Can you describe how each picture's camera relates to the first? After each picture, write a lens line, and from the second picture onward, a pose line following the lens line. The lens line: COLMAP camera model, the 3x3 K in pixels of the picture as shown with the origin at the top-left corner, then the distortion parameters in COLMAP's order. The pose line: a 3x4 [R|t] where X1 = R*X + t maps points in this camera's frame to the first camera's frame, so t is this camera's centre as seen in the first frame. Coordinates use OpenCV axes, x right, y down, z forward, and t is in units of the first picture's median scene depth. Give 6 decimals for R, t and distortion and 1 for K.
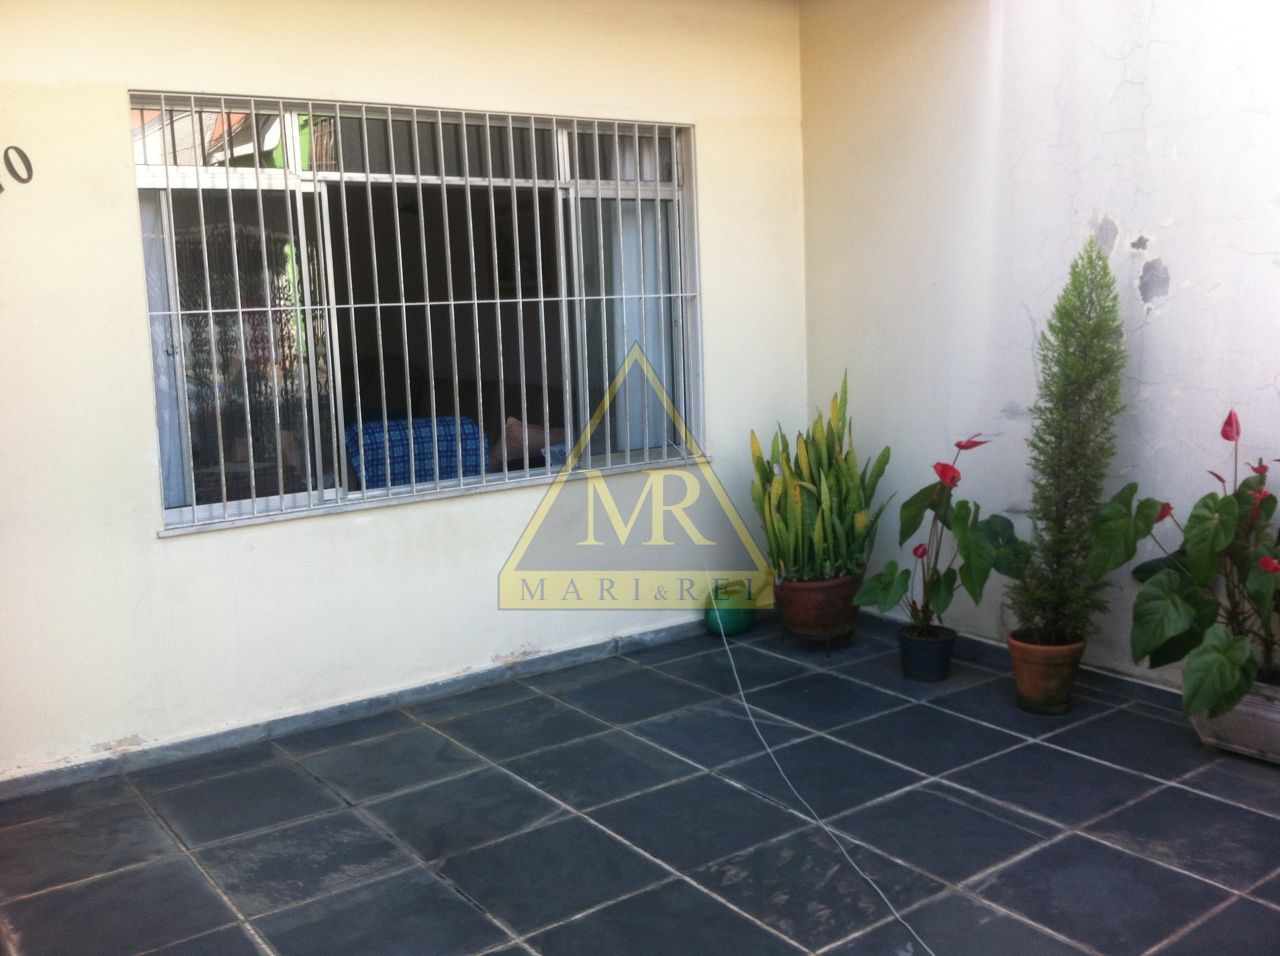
lens RADIAL K [[1221.7, 0, 648.7], [0, 1221.7, 474.5], [0, 0, 1]] dist [0.039050, -0.240818]
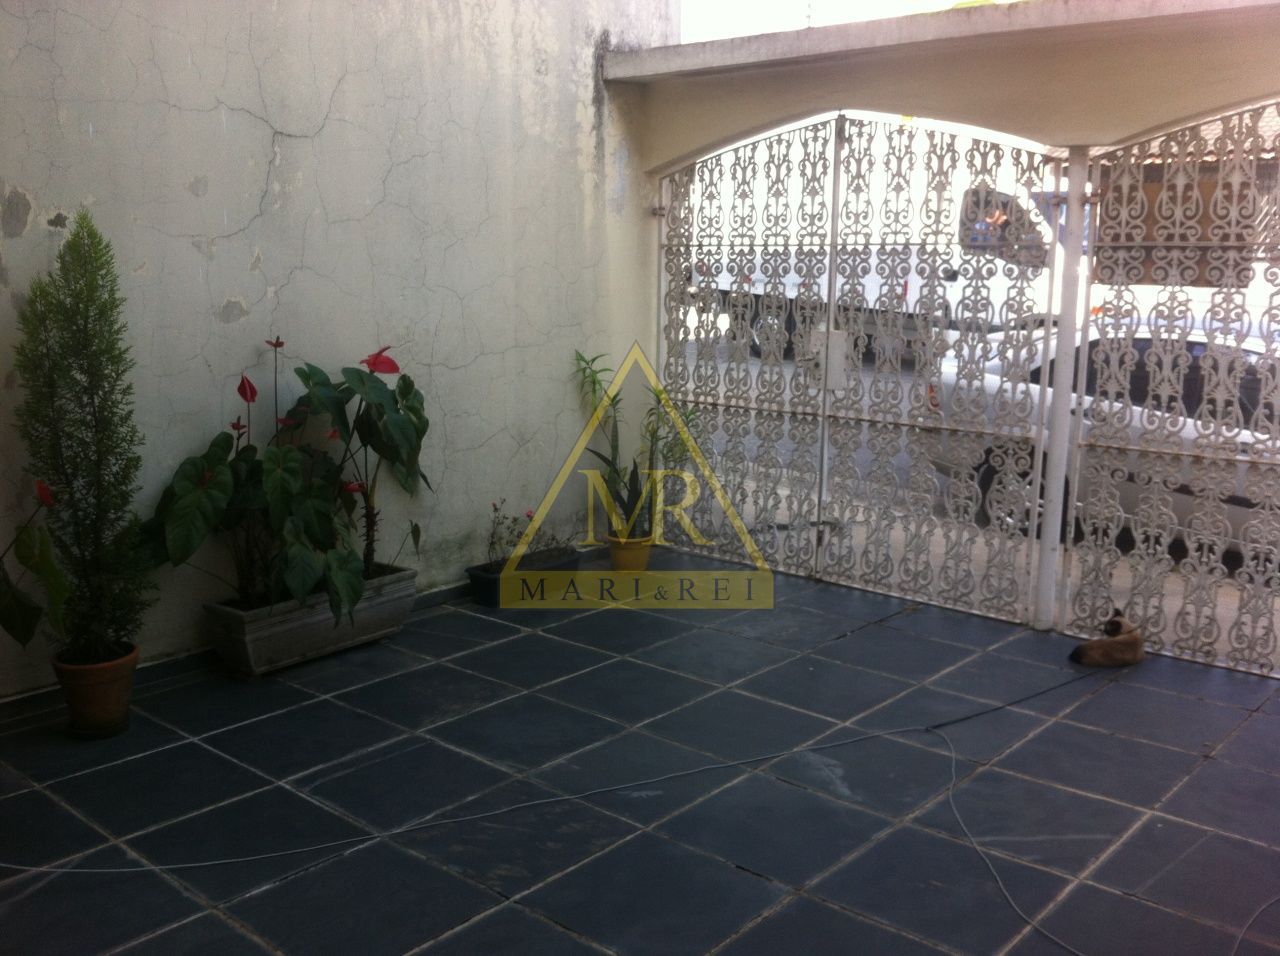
lens RADIAL K [[1221.7, 0, 648.7], [0, 1221.7, 474.5], [0, 0, 1]] dist [0.039050, -0.240818]
pose [[-0.230205, -0.141671, 0.962775, -0.705996], [0.152299, 0.971910, 0.179431, -0.108284], [-0.961151, 0.187936, -0.202162, 0.875814]]
